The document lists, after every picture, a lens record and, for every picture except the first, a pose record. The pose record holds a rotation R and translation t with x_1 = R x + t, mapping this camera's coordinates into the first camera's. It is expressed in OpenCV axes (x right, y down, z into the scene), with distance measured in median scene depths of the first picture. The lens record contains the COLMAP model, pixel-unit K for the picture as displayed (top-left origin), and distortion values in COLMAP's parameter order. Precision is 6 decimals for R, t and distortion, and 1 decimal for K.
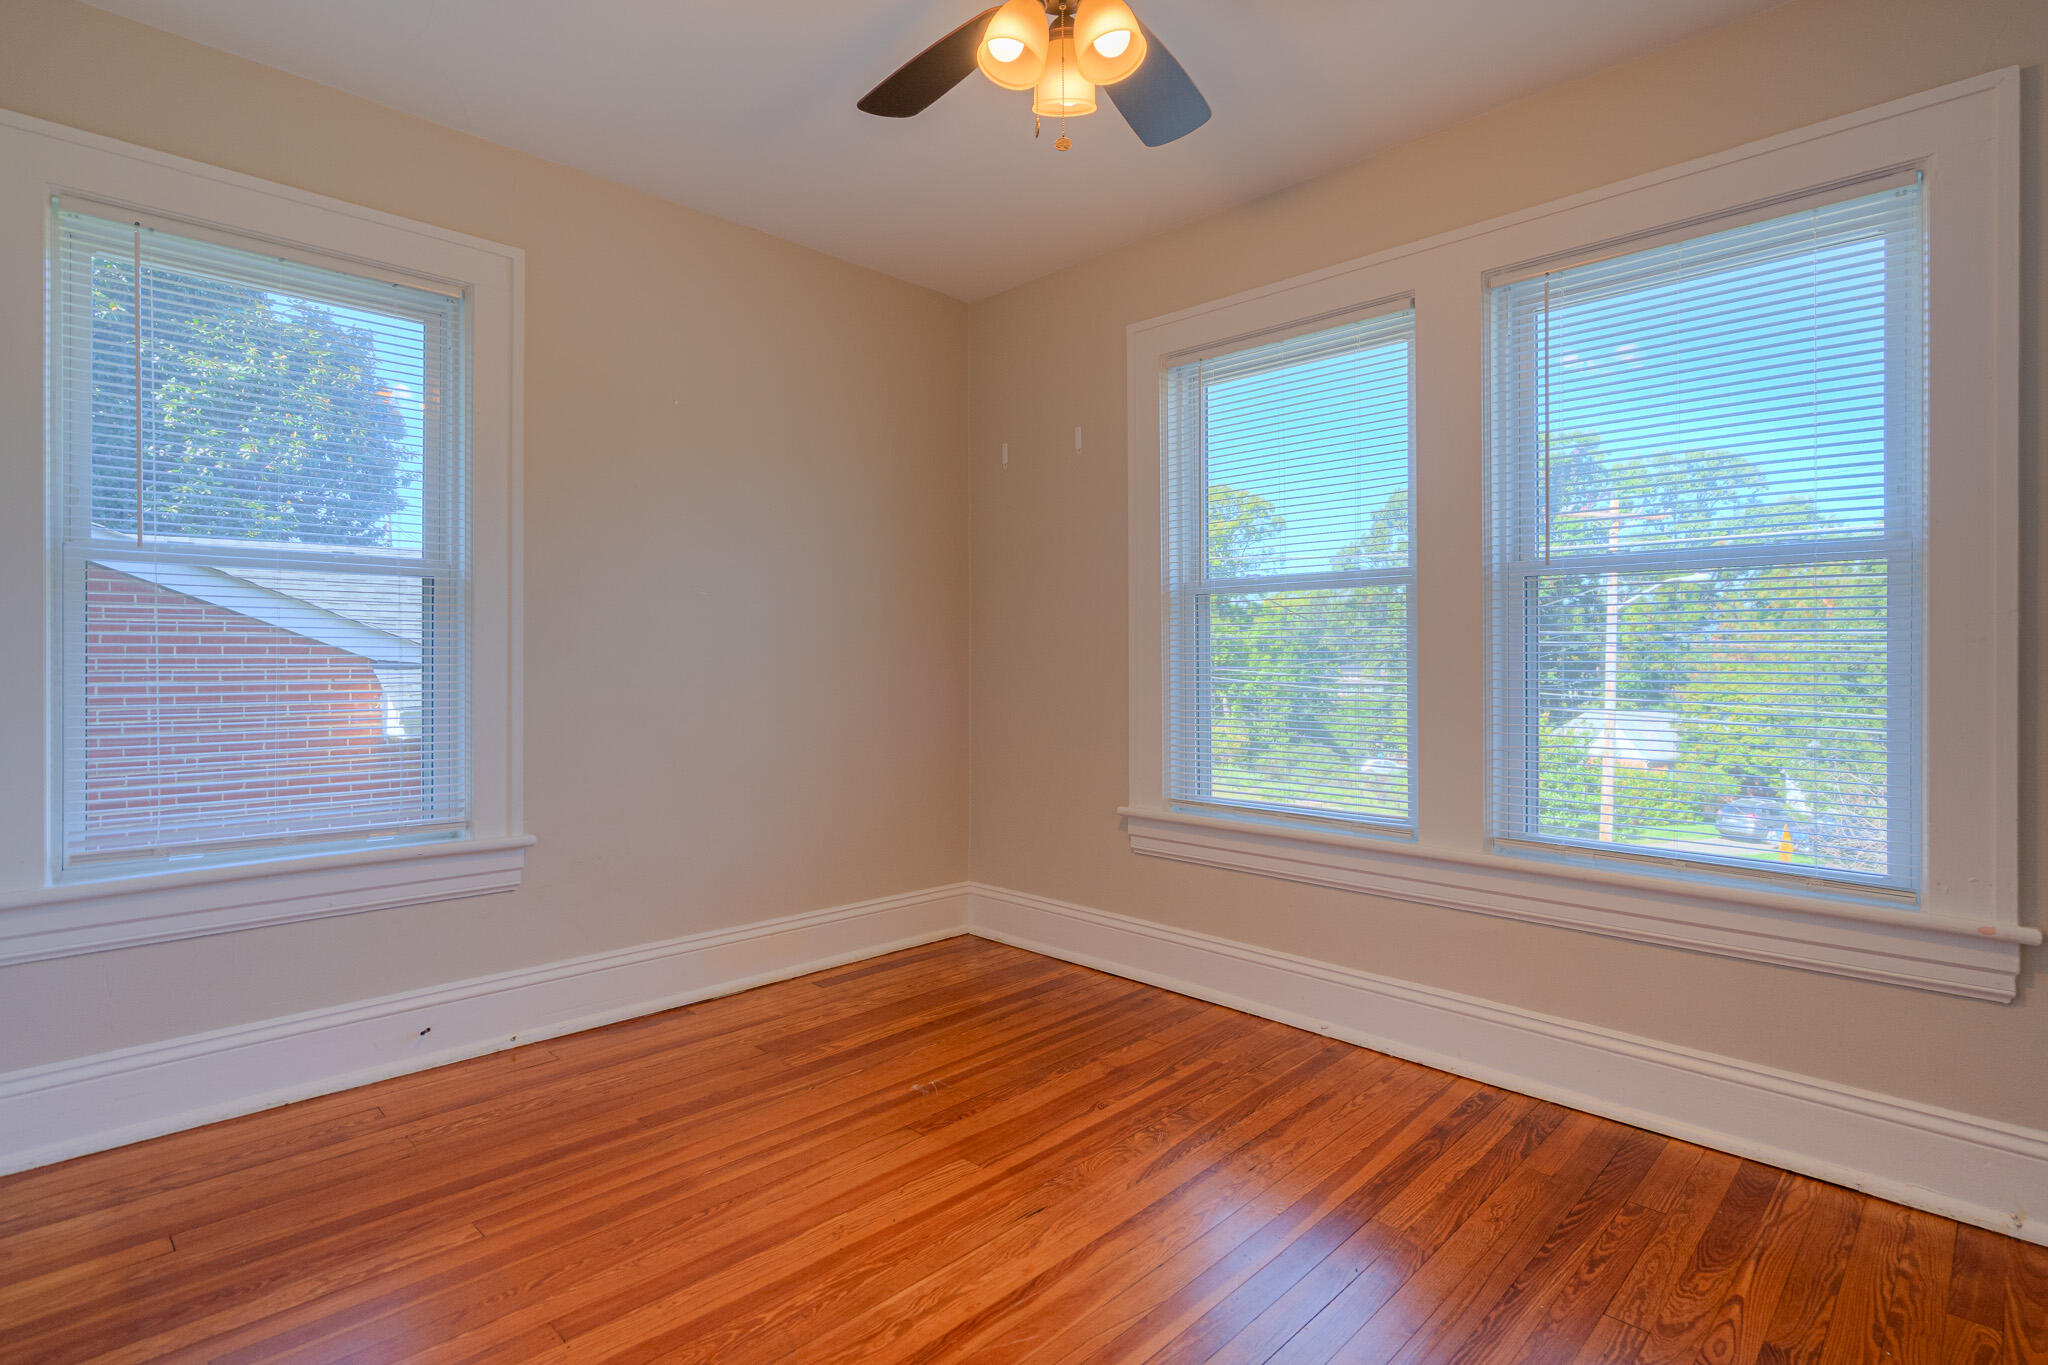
lens RADIAL K [[983.6, 0, 1006.1], [0, 983.6, 667.8], [0, 0, 1]] dist [0.002209, 0.000437]
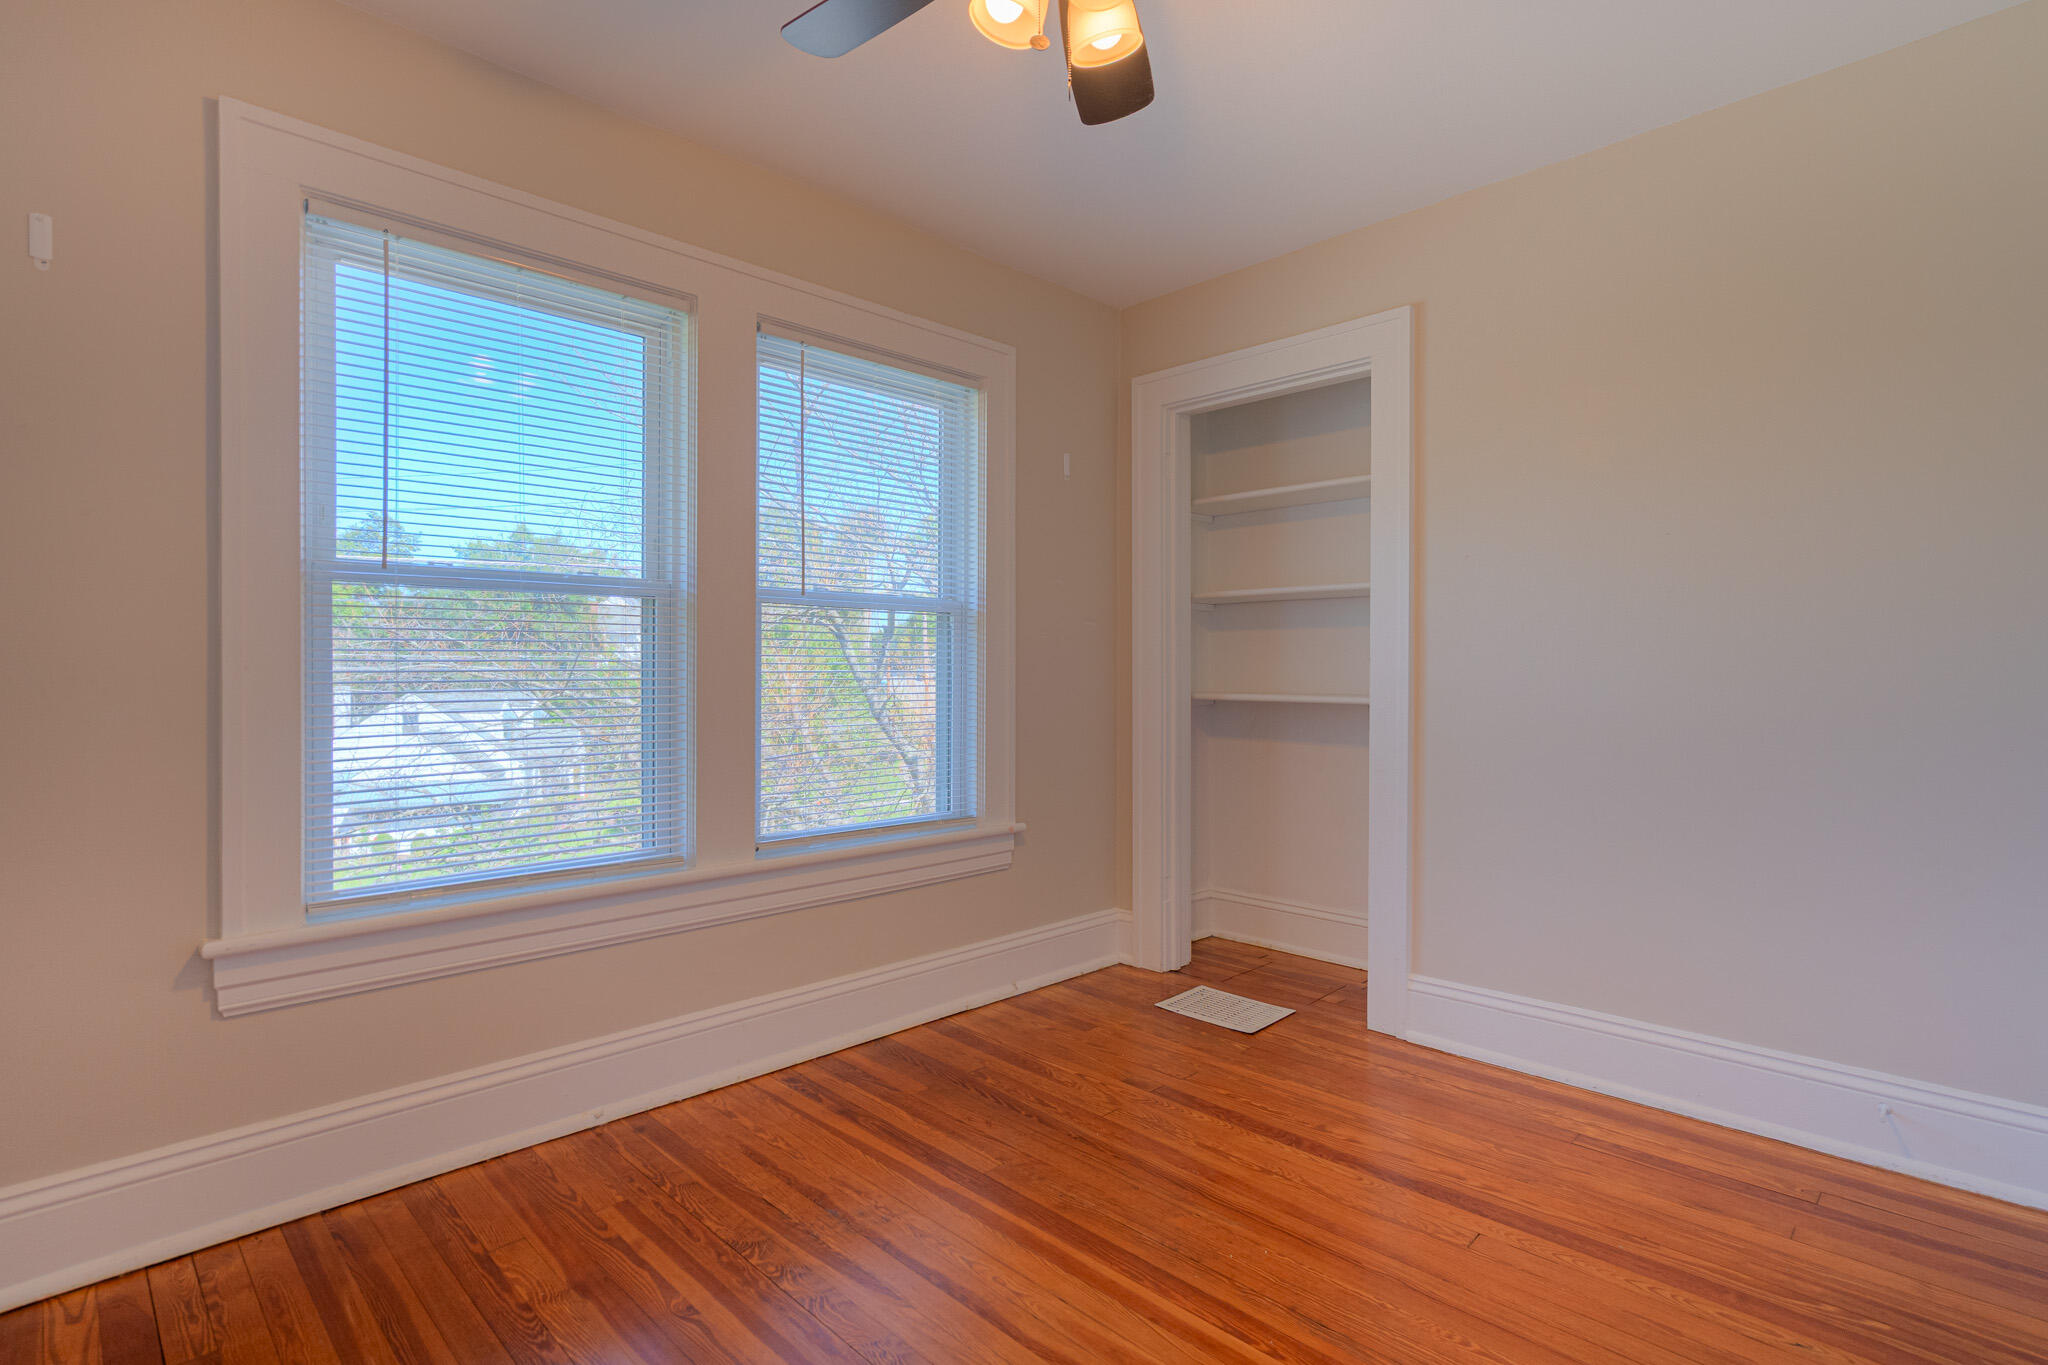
lens RADIAL K [[983.6, 0, 1035.5], [0, 983.6, 666.7], [0, 0, 1]] dist [0.002209, 0.000437]
pose [[0.023088, -0.011159, 0.999671, -0.593350], [-0.001440, 0.999936, 0.011195, -0.036214], [-0.999732, -0.001698, 0.023070, 0.699740]]
